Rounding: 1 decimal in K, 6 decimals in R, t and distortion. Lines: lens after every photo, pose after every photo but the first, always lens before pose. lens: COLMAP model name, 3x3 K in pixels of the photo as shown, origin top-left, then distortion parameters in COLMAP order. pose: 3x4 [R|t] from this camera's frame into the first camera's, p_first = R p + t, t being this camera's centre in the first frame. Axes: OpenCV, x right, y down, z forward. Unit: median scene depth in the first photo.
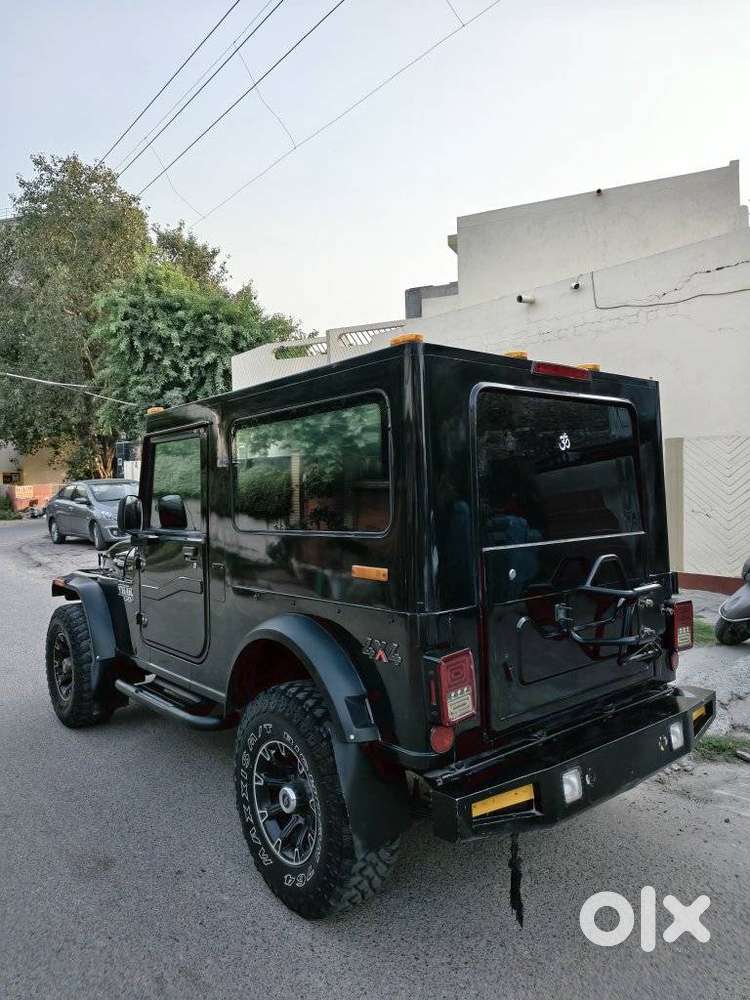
lens RADIAL K [[689.3, 0, 359.0], [0, 689.3, 489.7], [0, 0, 1]] dist [0.038109, -0.041019]
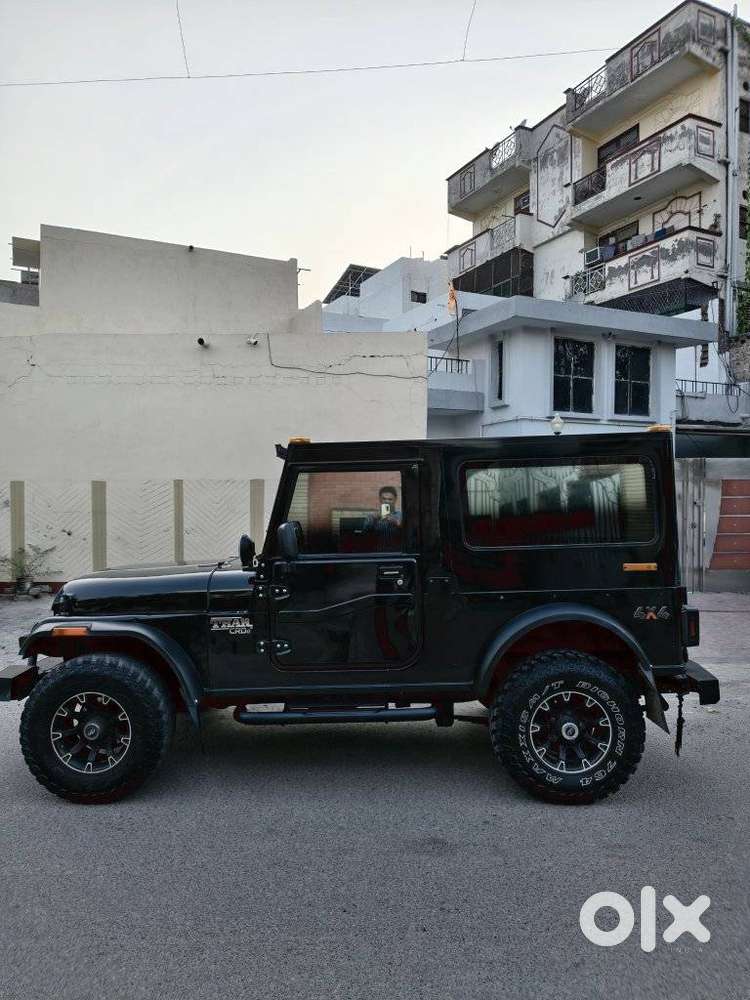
lens RADIAL K [[697.5, 0, 369.4], [0, 697.5, 500.9], [0, 0, 1]] dist [0.047770, -0.043308]
pose [[0.647630, 0.019722, 0.761700, -0.255002], [0.001655, 0.999626, -0.027289, 0.001045], [-0.761953, 0.018933, 0.647355, 0.061050]]
